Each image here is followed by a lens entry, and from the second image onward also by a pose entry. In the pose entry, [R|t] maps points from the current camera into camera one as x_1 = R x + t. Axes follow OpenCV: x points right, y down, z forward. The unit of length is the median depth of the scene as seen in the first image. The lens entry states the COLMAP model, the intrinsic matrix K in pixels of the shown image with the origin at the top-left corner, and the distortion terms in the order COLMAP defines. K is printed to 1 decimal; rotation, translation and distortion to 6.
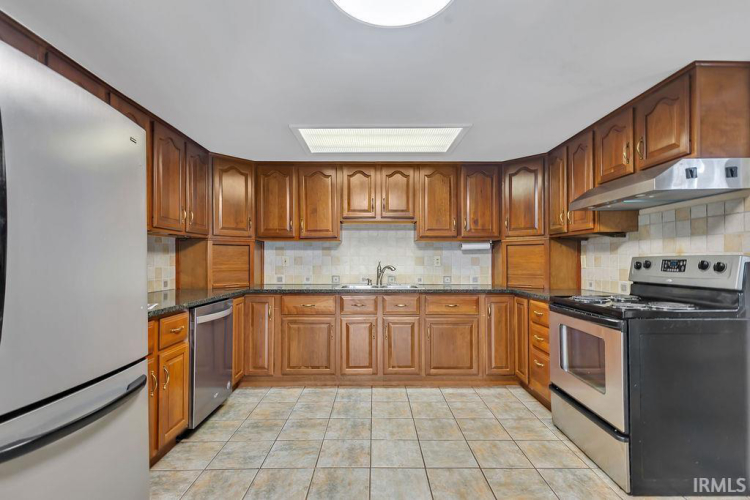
lens RADIAL K [[352.7, 0, 377.4], [0, 352.7, 257.1], [0, 0, 1]] dist [0.003554, -0.000309]
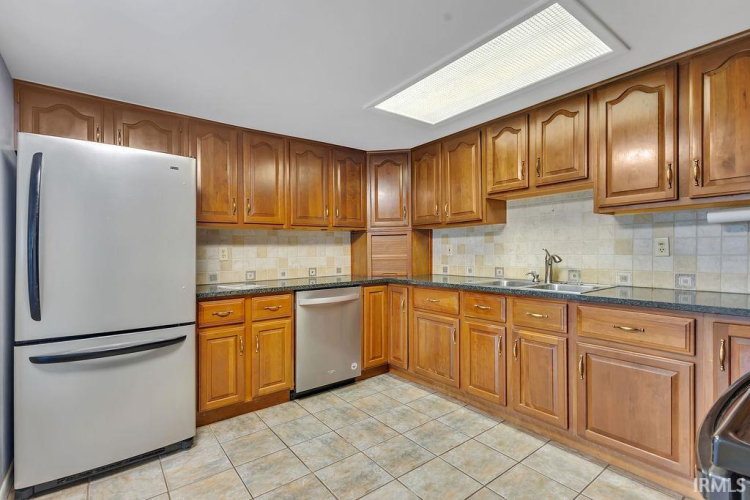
lens RADIAL K [[352.7, 0, 375.0], [0, 352.7, 250.6], [0, 0, 1]] dist [0.003554, -0.000309]
pose [[0.595247, -0.009732, -0.803484, 0.420450], [0.023748, 0.999703, 0.005485, 0.004689], [0.803192, -0.022347, 0.595301, 0.364232]]
